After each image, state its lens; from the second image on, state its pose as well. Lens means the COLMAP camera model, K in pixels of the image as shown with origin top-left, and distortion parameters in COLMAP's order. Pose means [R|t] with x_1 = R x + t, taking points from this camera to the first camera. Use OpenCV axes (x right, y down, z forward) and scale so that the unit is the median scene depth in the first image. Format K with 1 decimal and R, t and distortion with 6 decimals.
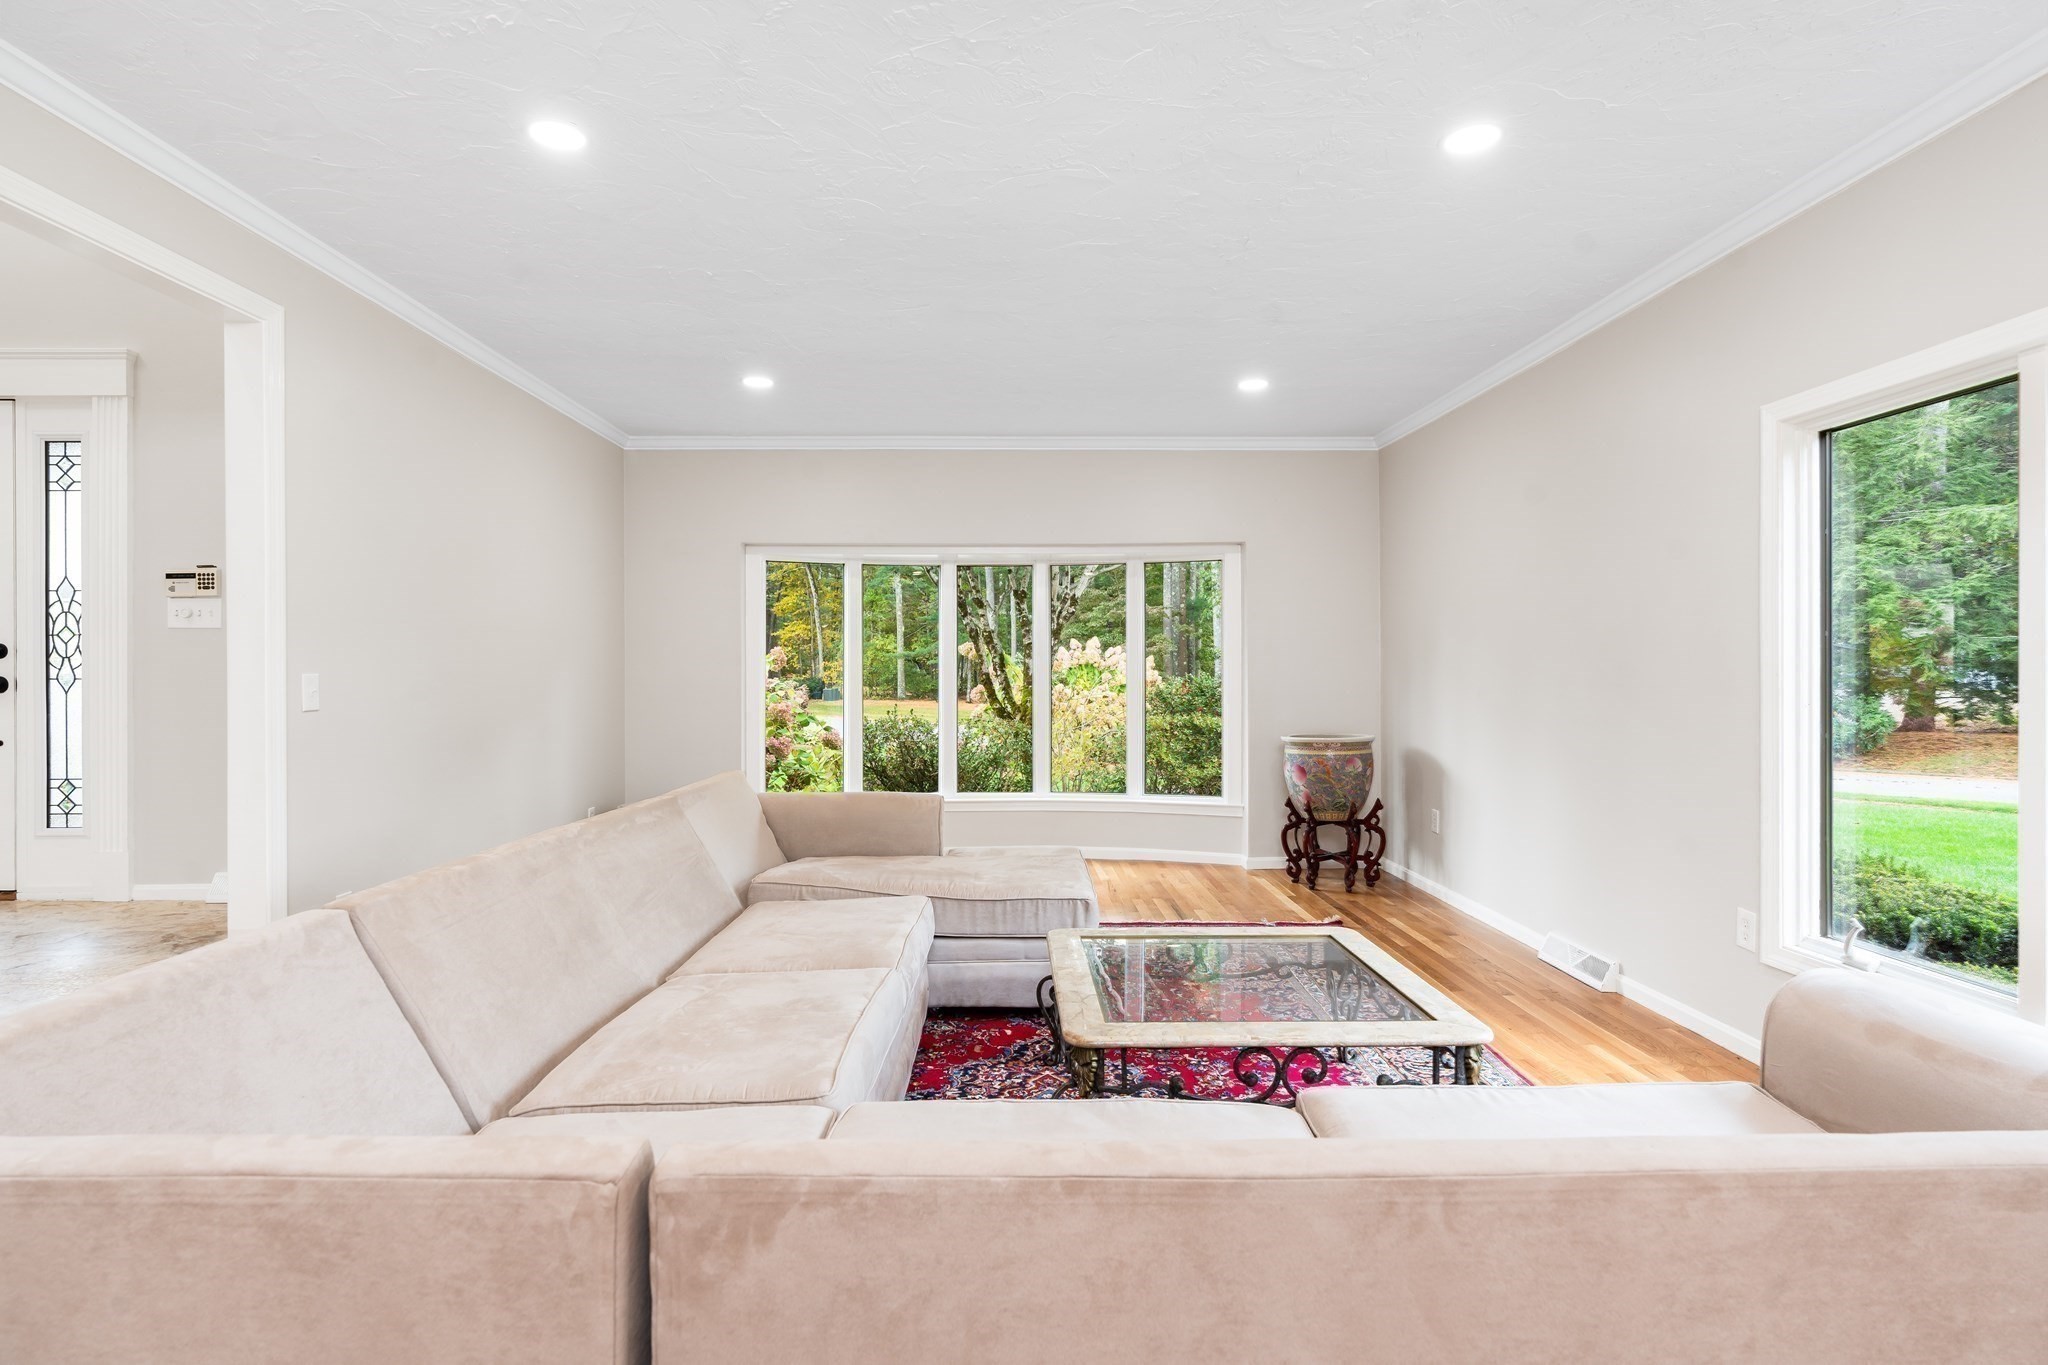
lens RADIAL K [[976.2, 0, 1016.7], [0, 976.2, 671.4], [0, 0, 1]] dist [0.016723, 0.002232]
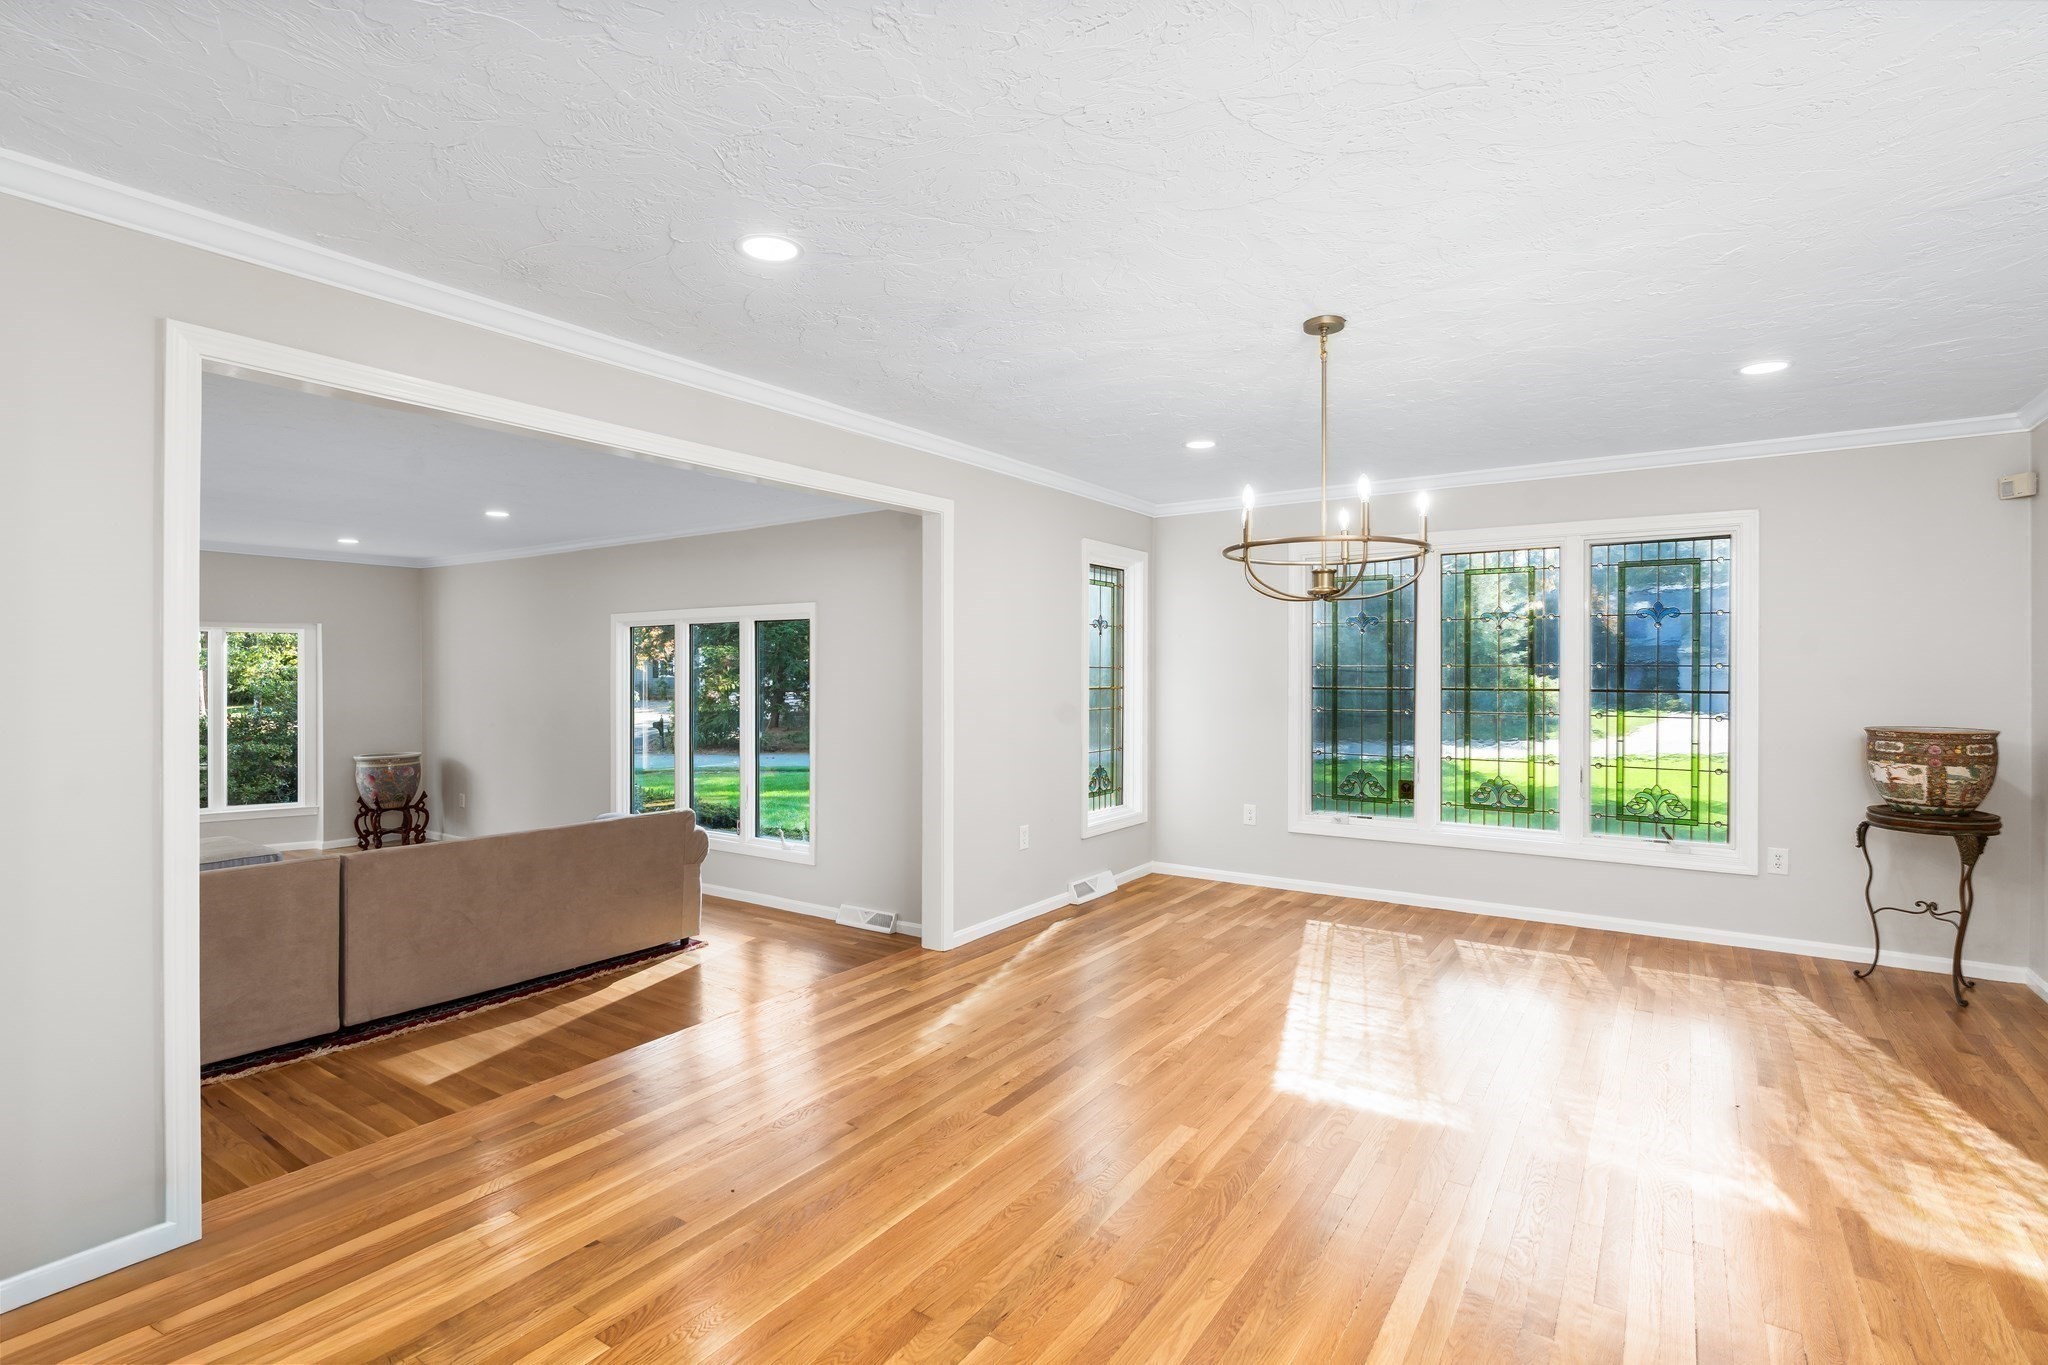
lens RADIAL K [[976.2, 0, 1013.8], [0, 976.2, 684.3], [0, 0, 1]] dist [0.016723, 0.002232]
pose [[0.555760, -0.007421, 0.831310, -0.467033], [-0.009524, 0.999838, 0.015293, -0.085082], [-0.831288, -0.016416, 0.555599, -0.754090]]
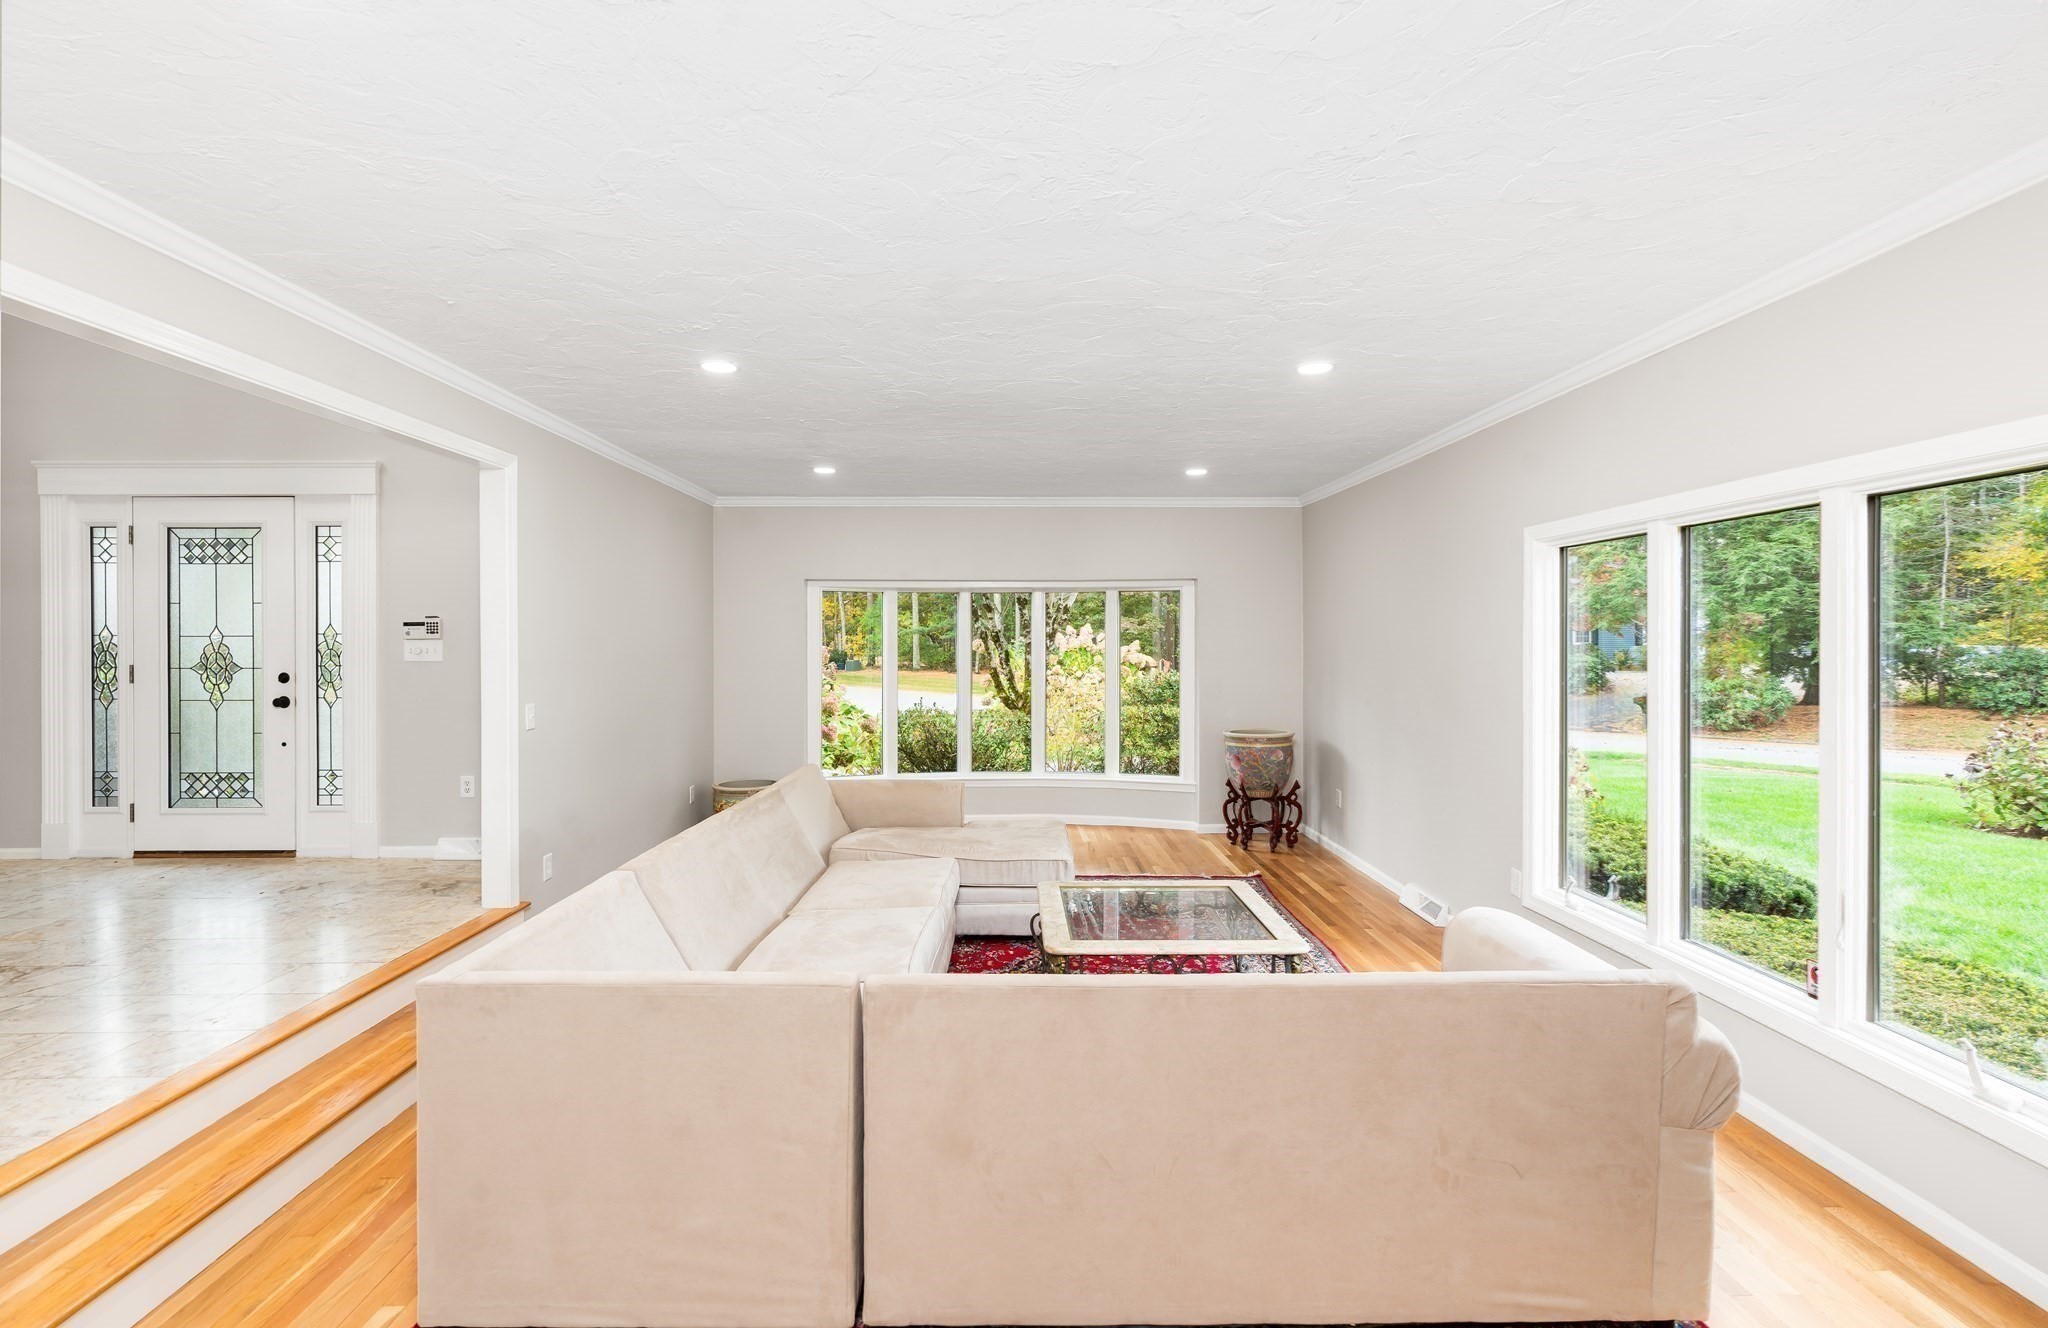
lens RADIAL K [[887.2, 0, 1021.2], [0, 887.2, 651.6], [0, 0, 1]] dist [0.019826, 0.000145]
pose [[0.999995, 0.002945, 0.000705, 0.002776], [-0.002951, 0.999956, 0.008924, -0.053912], [-0.000679, -0.008926, 0.999960, -0.190941]]
